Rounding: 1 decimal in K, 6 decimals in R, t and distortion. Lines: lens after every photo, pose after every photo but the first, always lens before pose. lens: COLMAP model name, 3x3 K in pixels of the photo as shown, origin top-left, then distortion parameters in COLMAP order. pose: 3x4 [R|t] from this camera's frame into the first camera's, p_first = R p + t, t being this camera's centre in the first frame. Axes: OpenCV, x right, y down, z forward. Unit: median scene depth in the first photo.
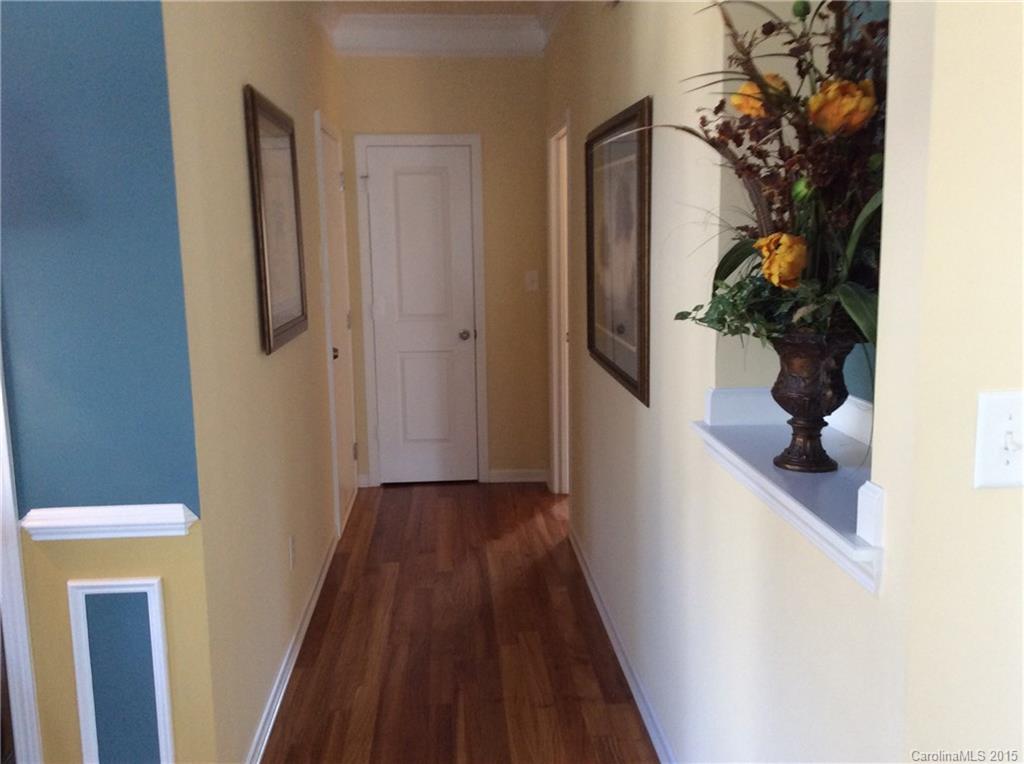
lens RADIAL K [[942.8, 0, 512.0], [0, 942.8, 382.0], [0, 0, 1]] dist [0.041601, -0.017052]
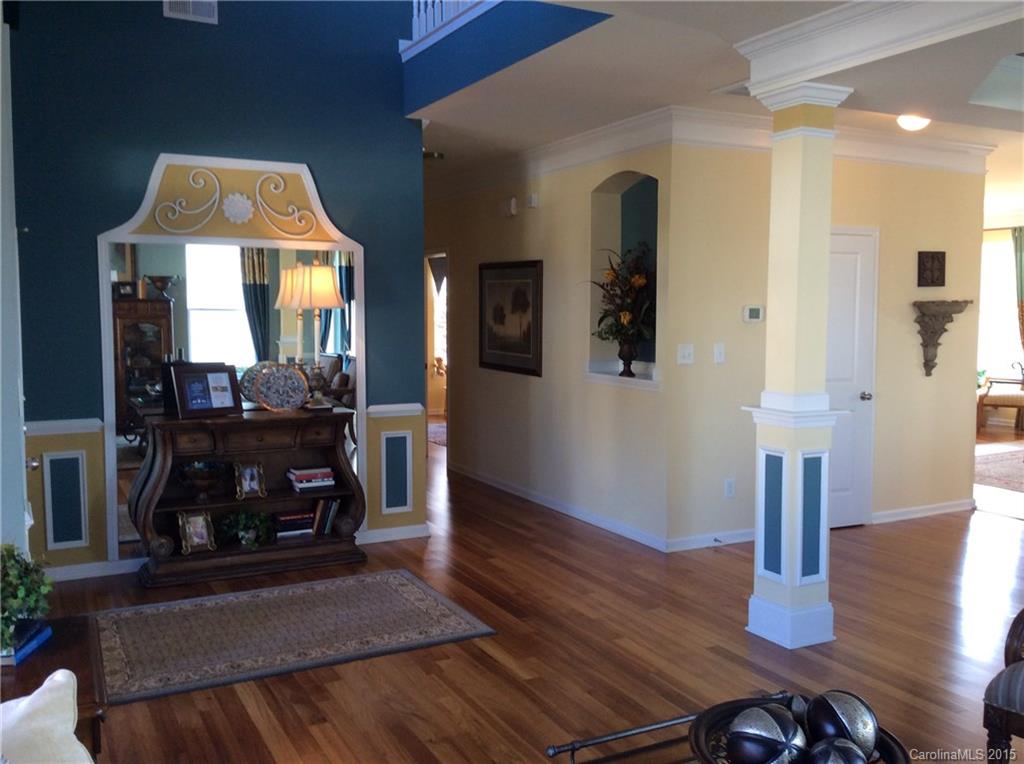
lens RADIAL K [[942.8, 0, 512.0], [0, 942.8, 382.0], [0, 0, 1]] dist [0.041601, -0.017052]
pose [[0.921361, -0.016304, 0.388366, -1.180549], [0.045207, 0.996834, -0.065402, 0.260245], [-0.386071, 0.077815, 0.919181, -1.687747]]
